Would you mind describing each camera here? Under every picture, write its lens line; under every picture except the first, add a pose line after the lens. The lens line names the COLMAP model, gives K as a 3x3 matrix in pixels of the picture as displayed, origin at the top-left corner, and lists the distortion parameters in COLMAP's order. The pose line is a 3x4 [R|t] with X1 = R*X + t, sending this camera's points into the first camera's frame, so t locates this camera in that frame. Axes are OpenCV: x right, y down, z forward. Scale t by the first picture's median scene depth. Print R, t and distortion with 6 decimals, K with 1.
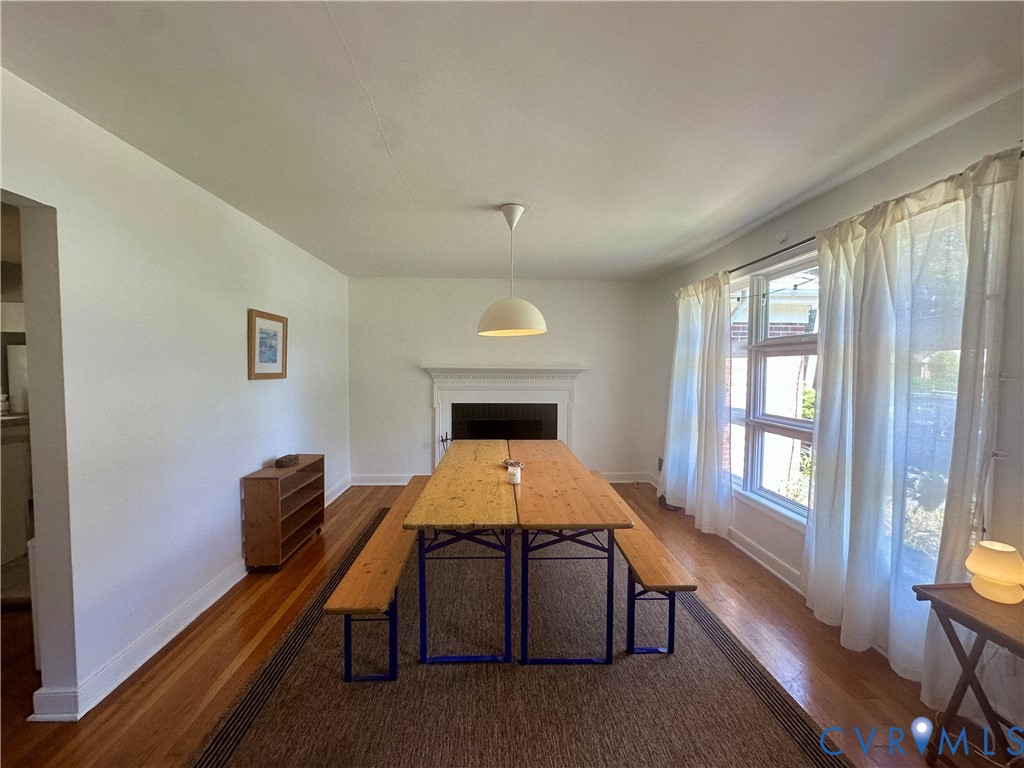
lens RADIAL K [[401.0, 0, 512.0], [0, 401.0, 384.0], [0, 0, 1]] dist [-0.000946, 0.000214]
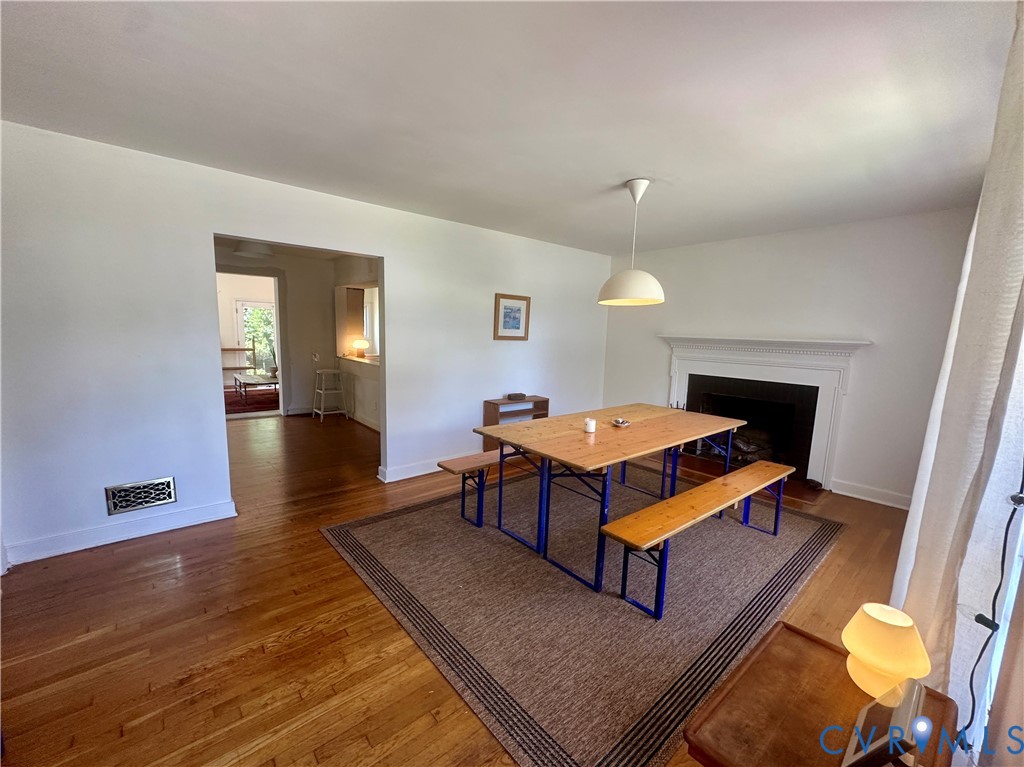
lens RADIAL K [[412.5, 0, 512.0], [0, 412.5, 383.5], [0, 0, 1]] dist [-0.001169, 0.000022]
pose [[0.617514, 0.110291, -0.778789, 0.634310], [-0.059337, 0.993831, 0.093696, 0.004515], [0.784318, -0.011648, 0.620249, 0.056559]]
